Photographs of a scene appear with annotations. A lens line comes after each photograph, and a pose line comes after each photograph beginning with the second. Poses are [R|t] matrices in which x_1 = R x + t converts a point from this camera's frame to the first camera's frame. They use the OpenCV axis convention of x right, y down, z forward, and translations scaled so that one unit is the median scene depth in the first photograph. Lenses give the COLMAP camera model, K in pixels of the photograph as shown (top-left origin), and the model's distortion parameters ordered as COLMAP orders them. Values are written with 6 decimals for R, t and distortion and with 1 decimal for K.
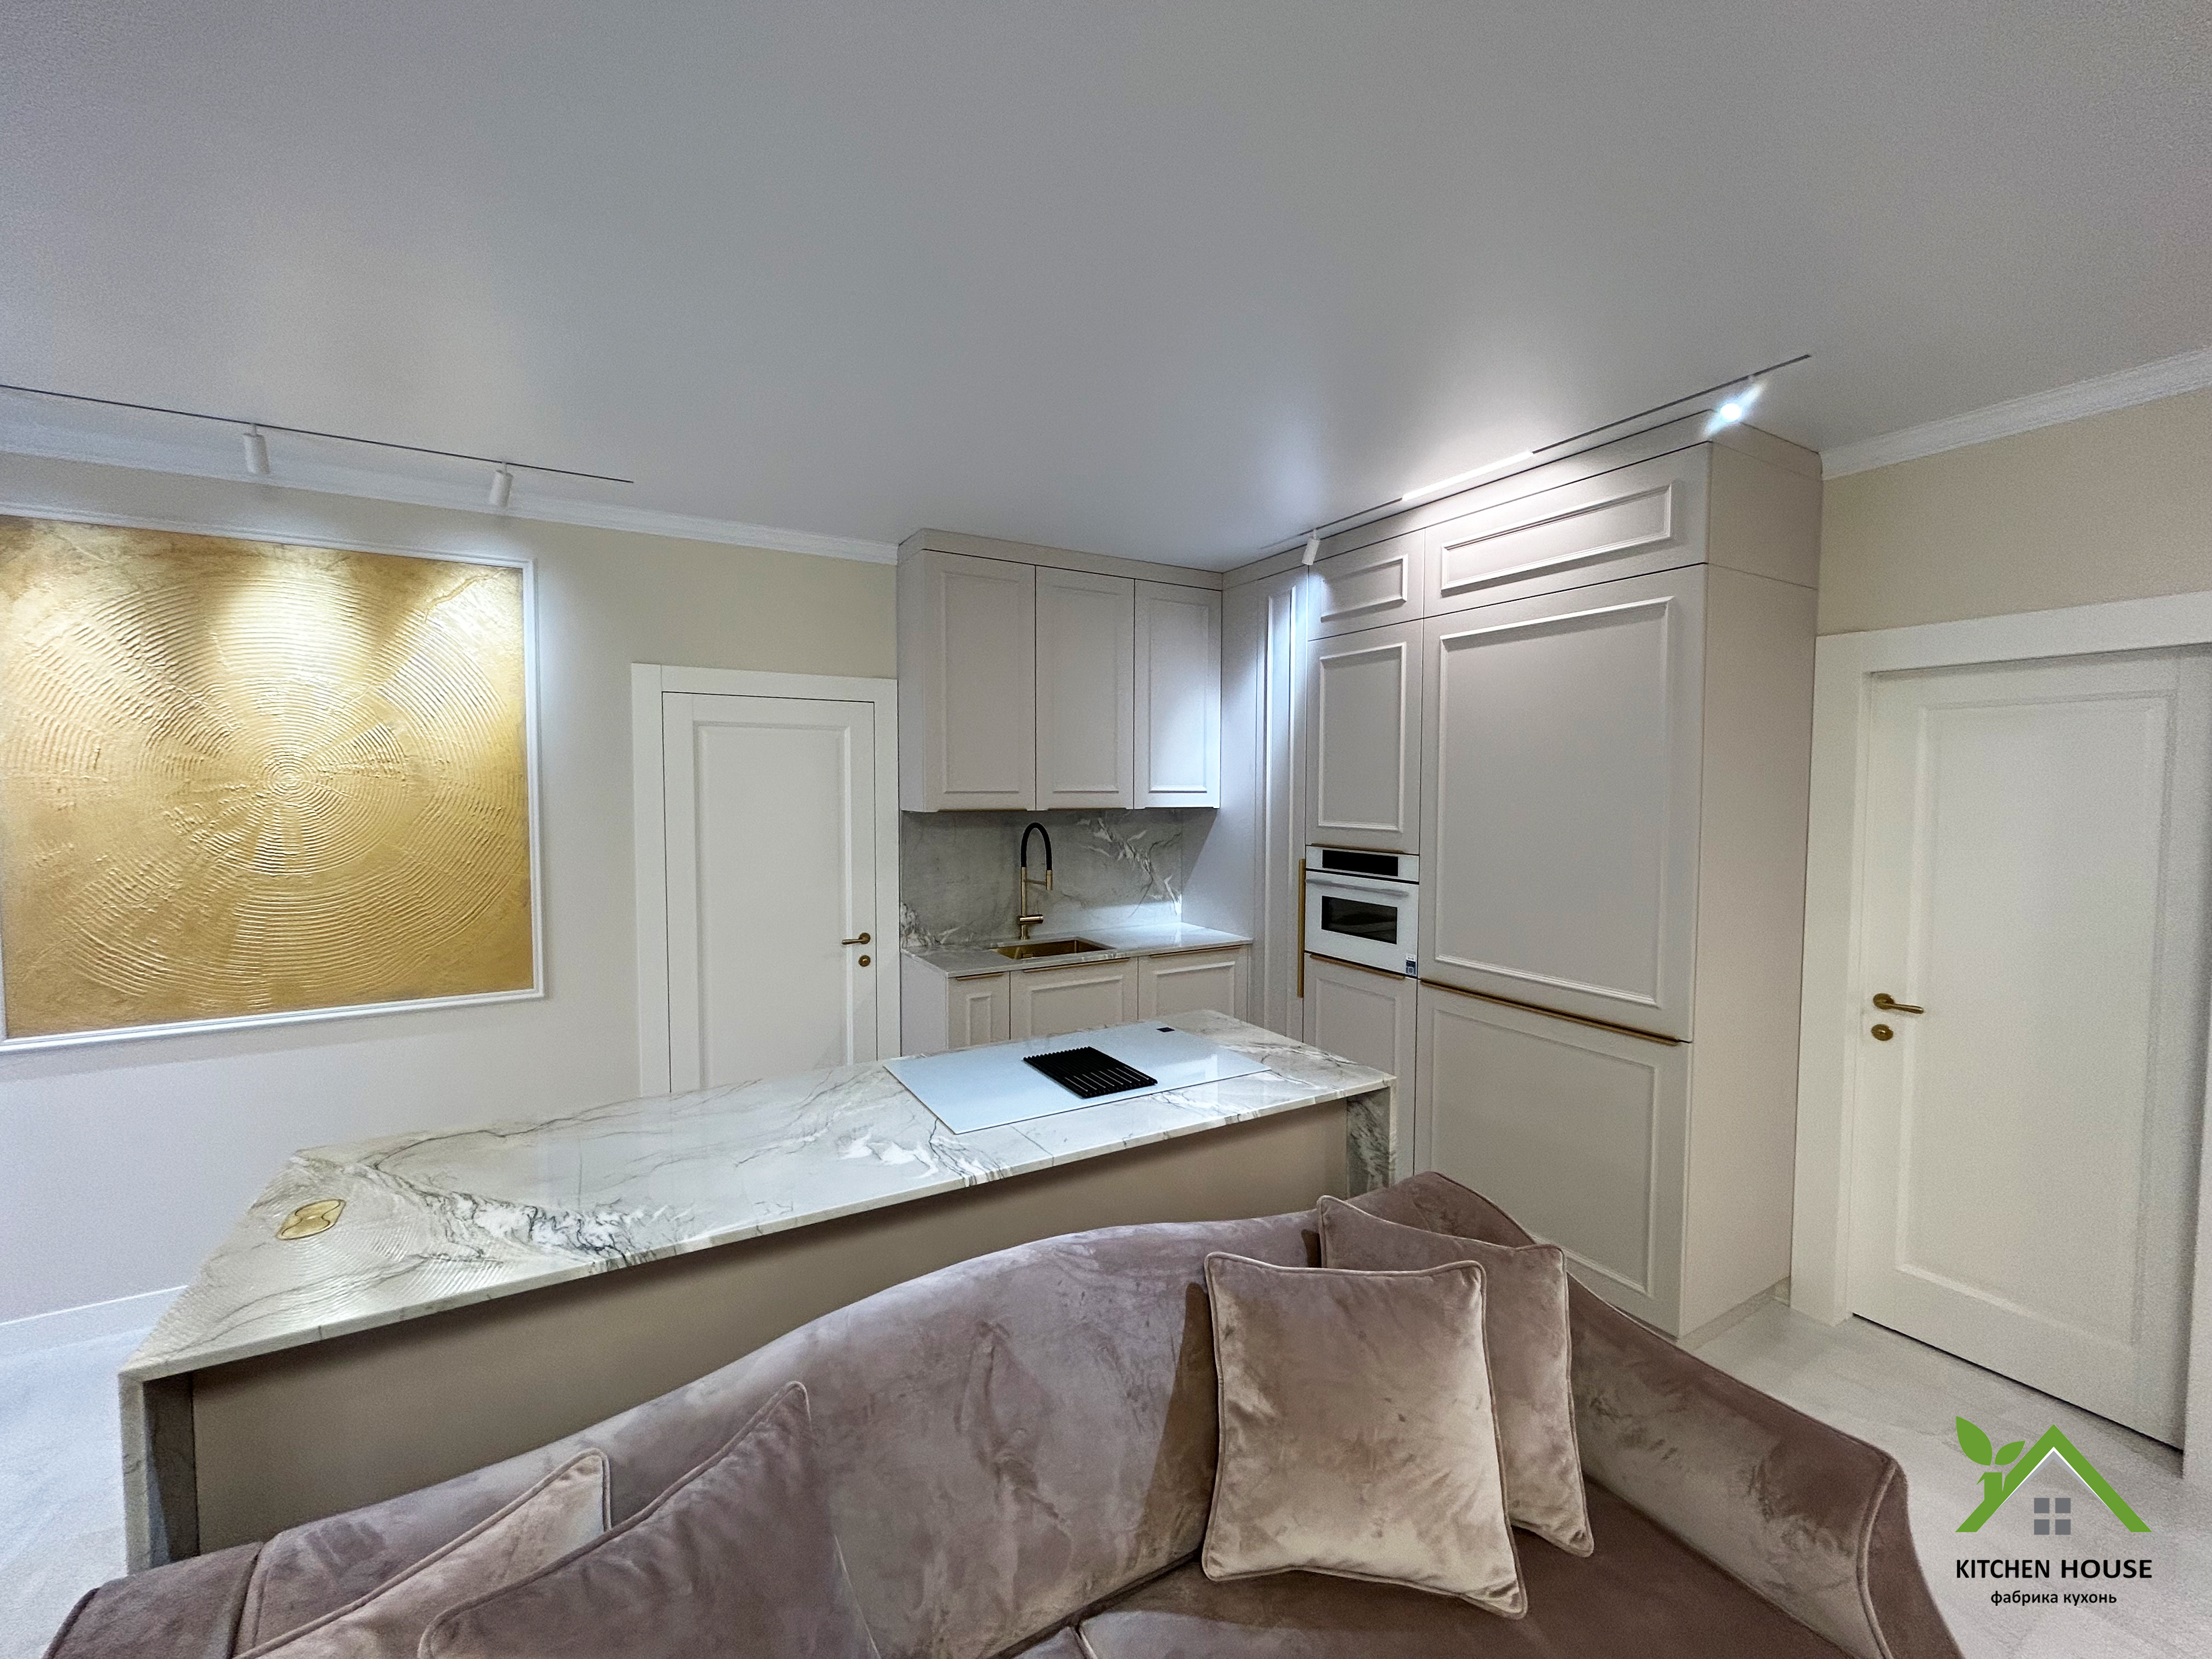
lens RADIAL K [[888.9, 0, 1105.3], [0, 888.9, 823.8], [0, 0, 1]] dist [-0.000057, 0.000494]
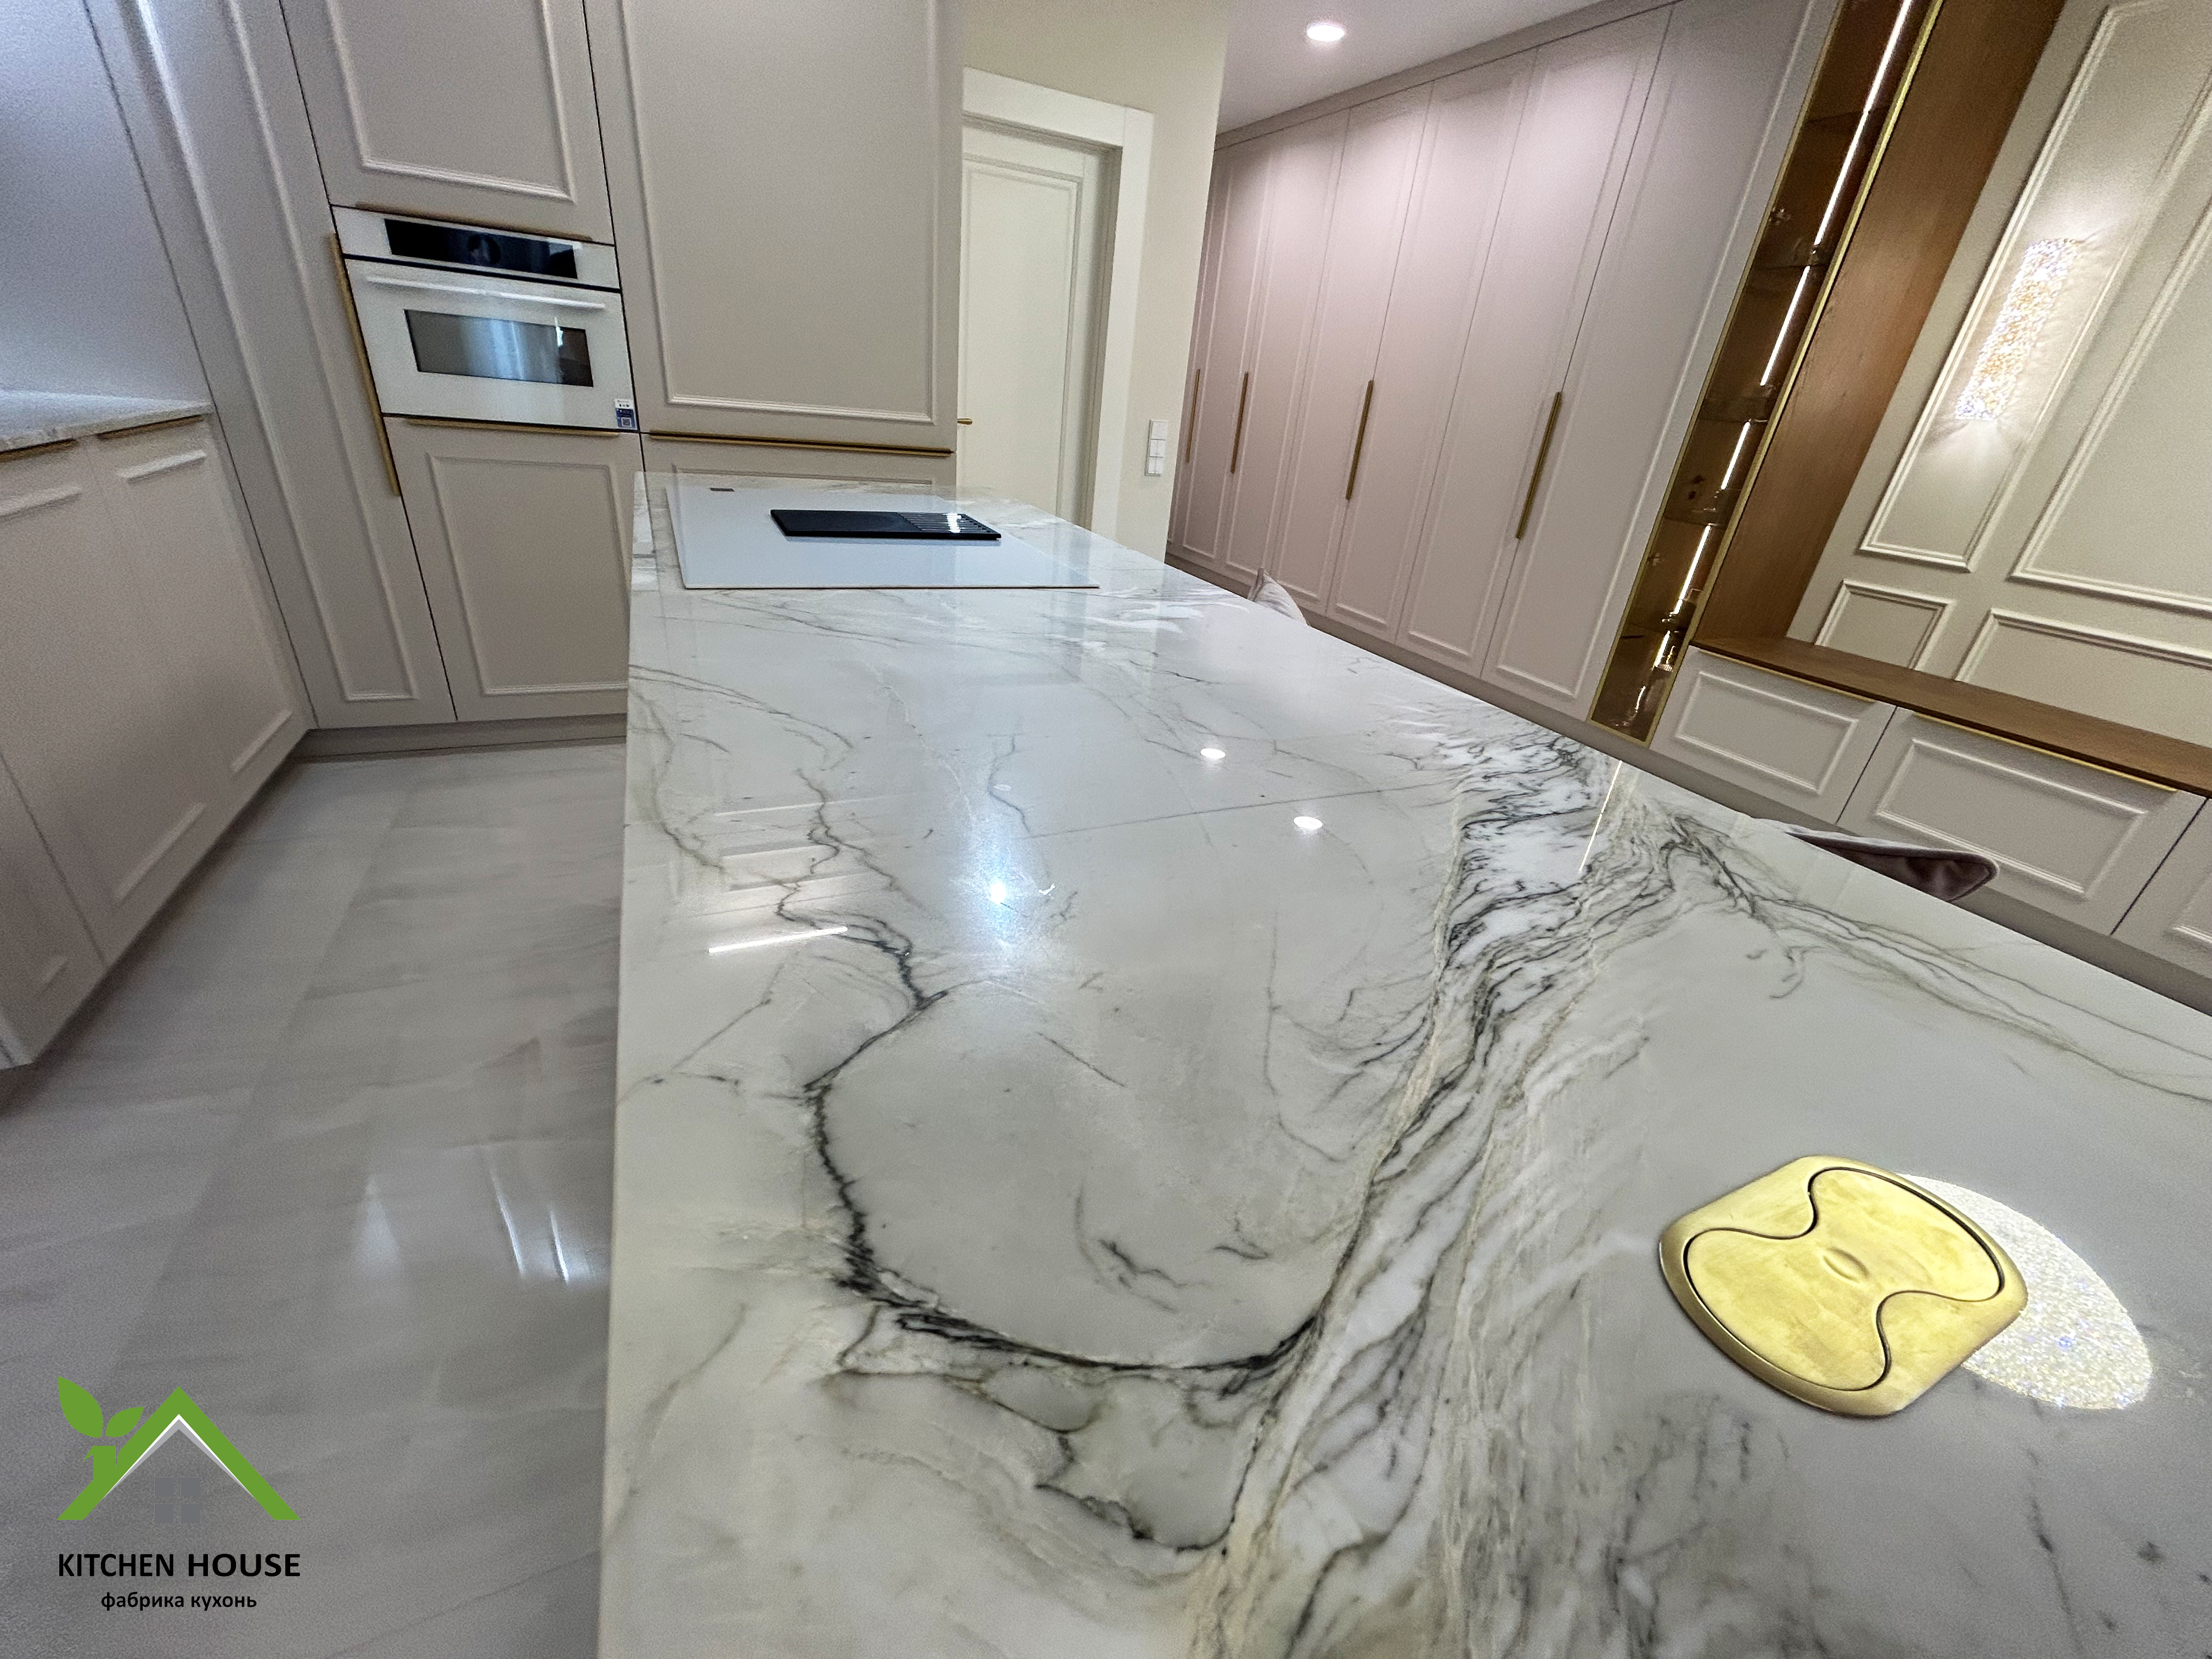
lens RADIAL K [[887.2, 0, 1104.8], [0, 887.2, 827.4], [0, 0, 1]] dist [-0.000690, 0.000813]
pose [[0.091924, -0.440463, 0.893052, -0.453549], [-0.048381, 0.893815, 0.445819, 0.114556], [-0.994590, -0.084189, 0.060853, 0.506112]]
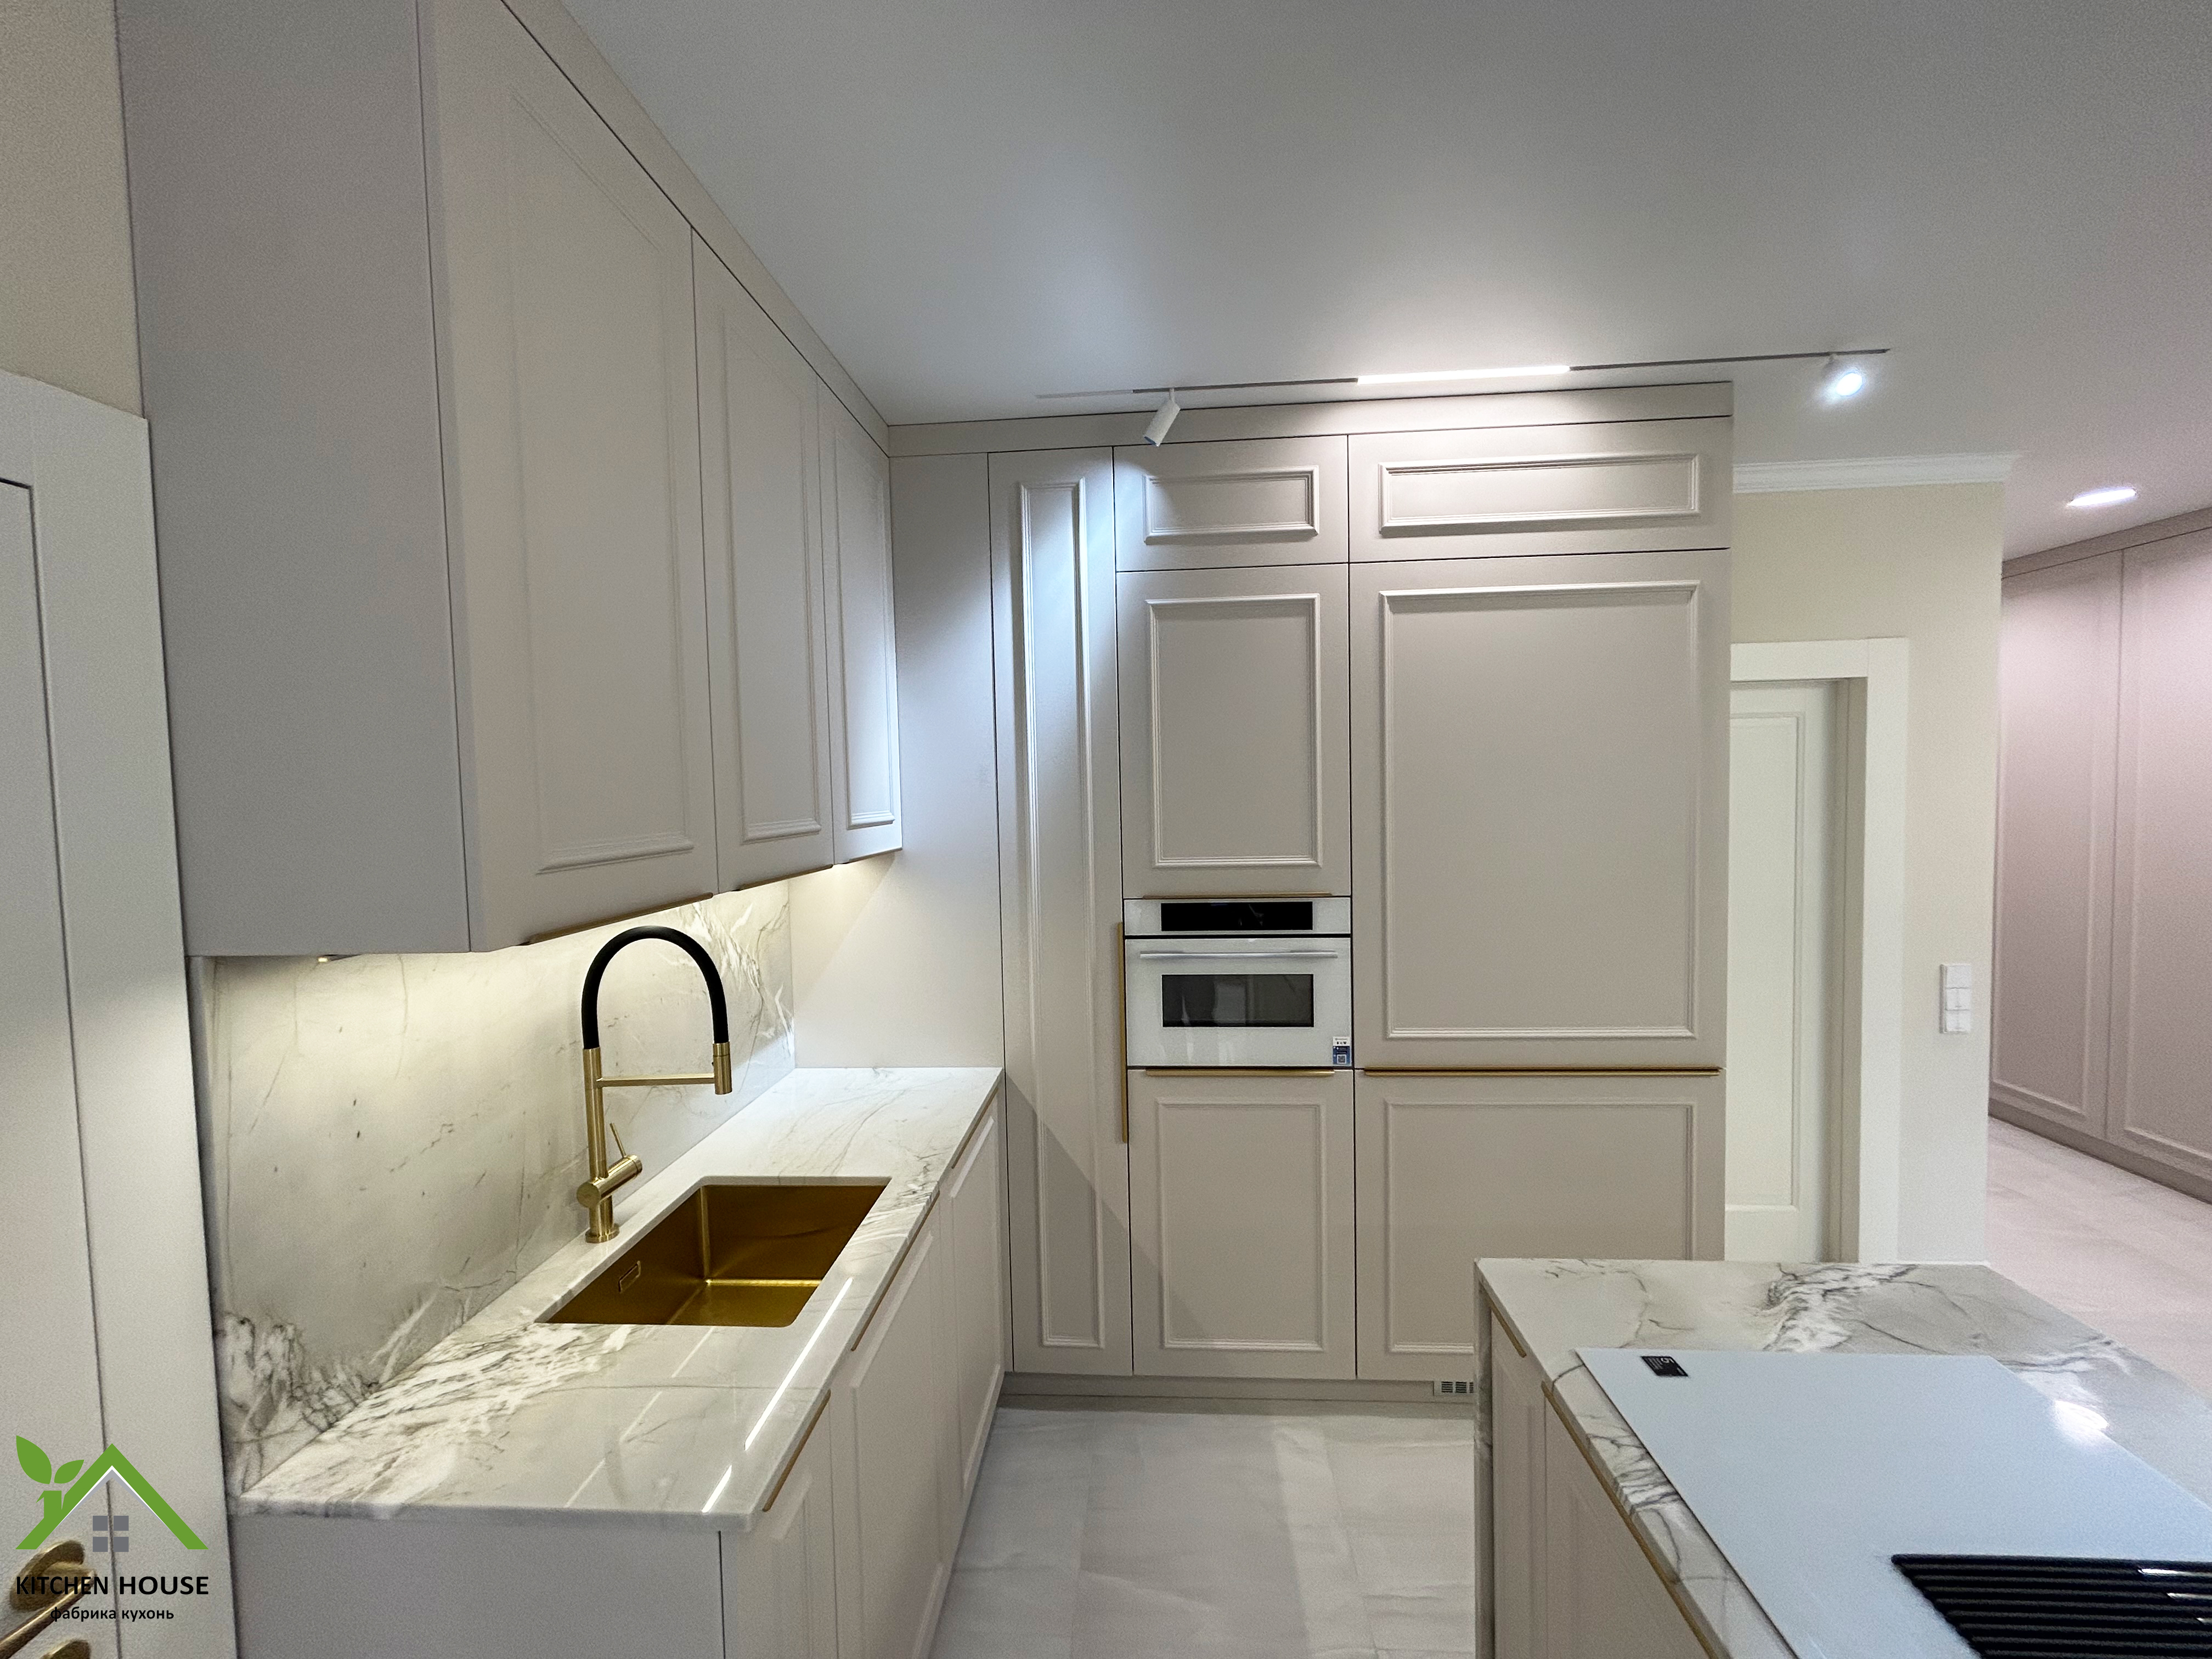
lens RADIAL K [[888.8, 0, 1106.8], [0, 888.8, 827.3], [0, 0, 1]] dist [-0.000653, 0.000062]
pose [[0.557177, -0.054570, 0.828599, -0.334626], [0.060282, 0.997864, 0.025182, -0.048641], [-0.828203, 0.035919, 0.559276, 0.743489]]
